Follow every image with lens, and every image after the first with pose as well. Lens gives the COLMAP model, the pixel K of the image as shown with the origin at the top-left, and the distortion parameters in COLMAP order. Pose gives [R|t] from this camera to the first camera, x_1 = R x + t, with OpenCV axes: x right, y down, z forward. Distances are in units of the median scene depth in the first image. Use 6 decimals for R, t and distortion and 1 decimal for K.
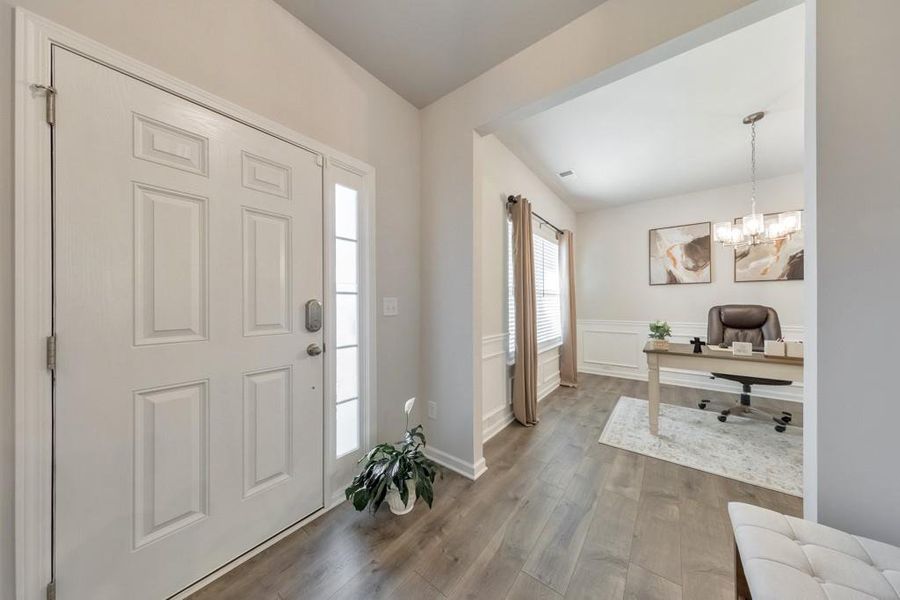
lens RADIAL K [[284.9, 0, 451.0], [0, 284.9, 302.9], [0, 0, 1]] dist [0.002239, 0.000047]
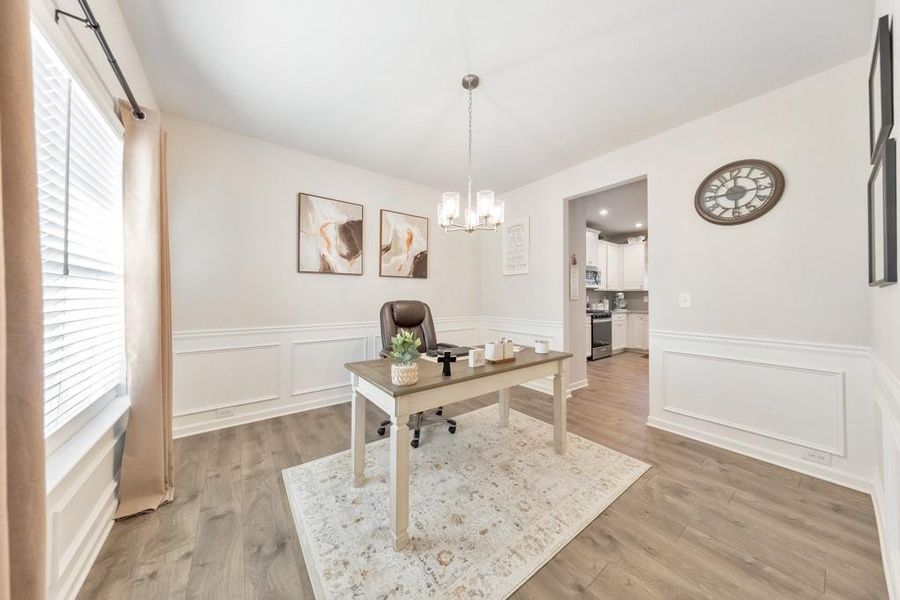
lens RADIAL K [[288.1, 0, 448.4], [0, 288.1, 291.6], [0, 0, 1]] dist [0.005700, 0.000029]
pose [[0.271206, 0.023901, 0.962225, 0.152622], [-0.004539, 0.999712, -0.023553, -0.000701], [-0.962511, 0.002020, 0.271236, 0.562962]]
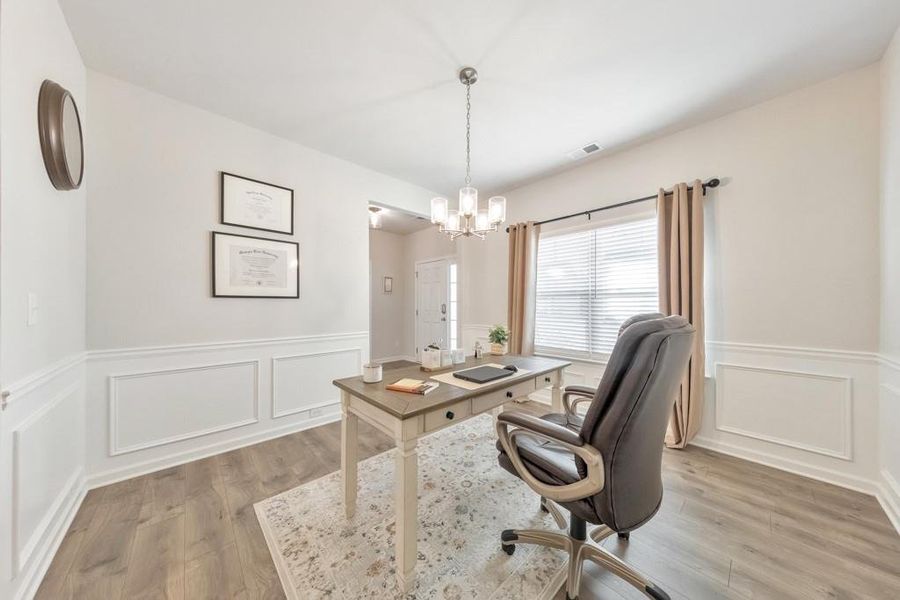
lens RADIAL K [[284.9, 0, 451.0], [0, 284.9, 302.9], [0, 0, 1]] dist [0.002239, 0.000047]
pose [[-0.160681, -0.003974, -0.986998, 1.271176], [-0.001787, 0.999991, -0.003736, -0.004996], [0.987005, 0.001164, -0.160686, 0.735691]]
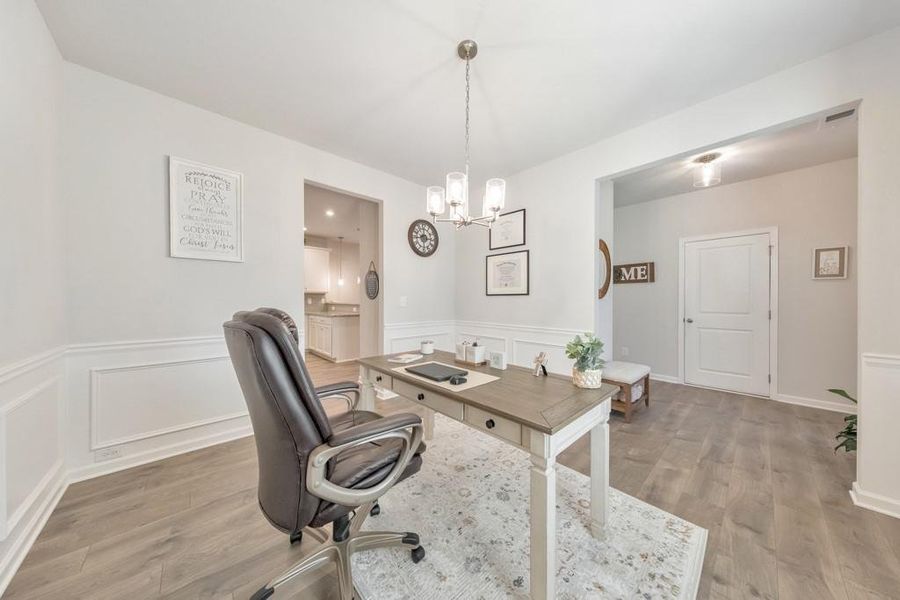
lens RADIAL K [[284.9, 0, 451.0], [0, 284.9, 302.9], [0, 0, 1]] dist [0.002239, 0.000047]
pose [[-0.985722, -0.000563, 0.168378, 0.667014], [0.001112, 0.999951, 0.009853, -0.004244], [-0.168375, 0.009899, -0.985673, 1.178060]]
